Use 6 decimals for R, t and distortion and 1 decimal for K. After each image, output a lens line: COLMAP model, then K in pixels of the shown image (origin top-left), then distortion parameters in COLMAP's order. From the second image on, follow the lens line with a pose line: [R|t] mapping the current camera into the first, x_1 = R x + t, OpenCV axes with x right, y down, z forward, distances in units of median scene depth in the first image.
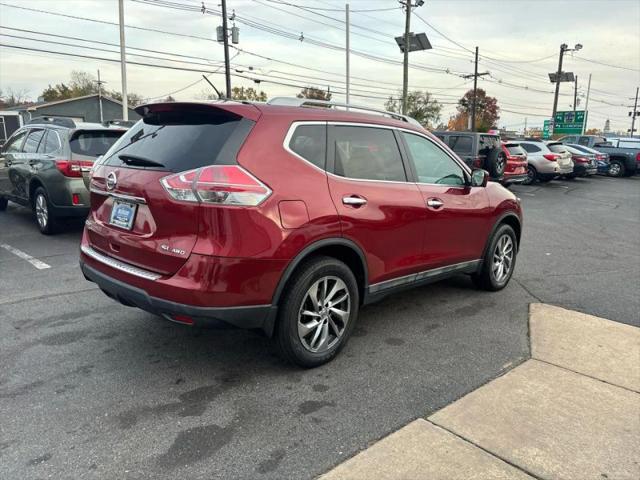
lens RADIAL K [[482.8, 0, 315.4], [0, 482.8, 241.9], [0, 0, 1]] dist [0.039927, -0.032783]
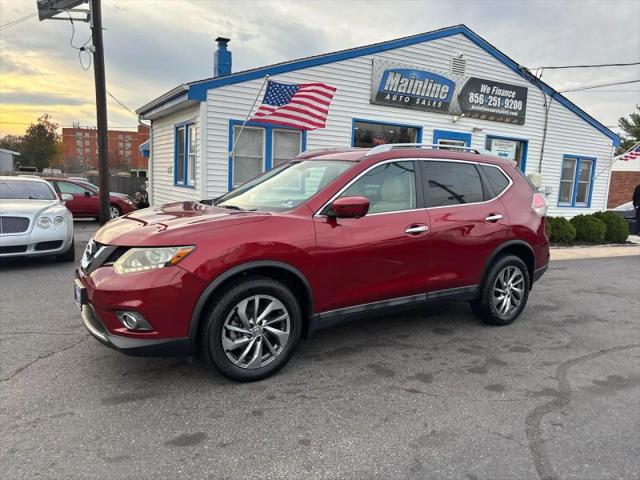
lens RADIAL K [[482.8, 0, 315.4], [0, 482.8, 241.9], [0, 0, 1]] dist [0.039927, -0.032783]
pose [[-0.972573, -0.095937, 0.211891, -0.091145], [-0.023227, 0.946481, 0.321924, -0.446737], [-0.231436, 0.308173, -0.922750, 2.304694]]
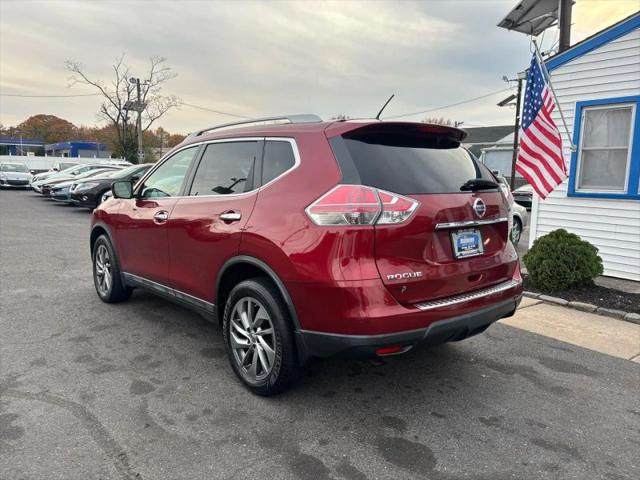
lens RADIAL K [[482.9, 0, 316.8], [0, 482.9, 240.7], [0, 0, 1]] dist [0.040279, -0.040449]
pose [[0.090898, -0.167242, 0.981717, -1.024382], [0.178658, 0.972543, 0.149137, -0.192946], [-0.979703, 0.161836, 0.118281, 0.894191]]
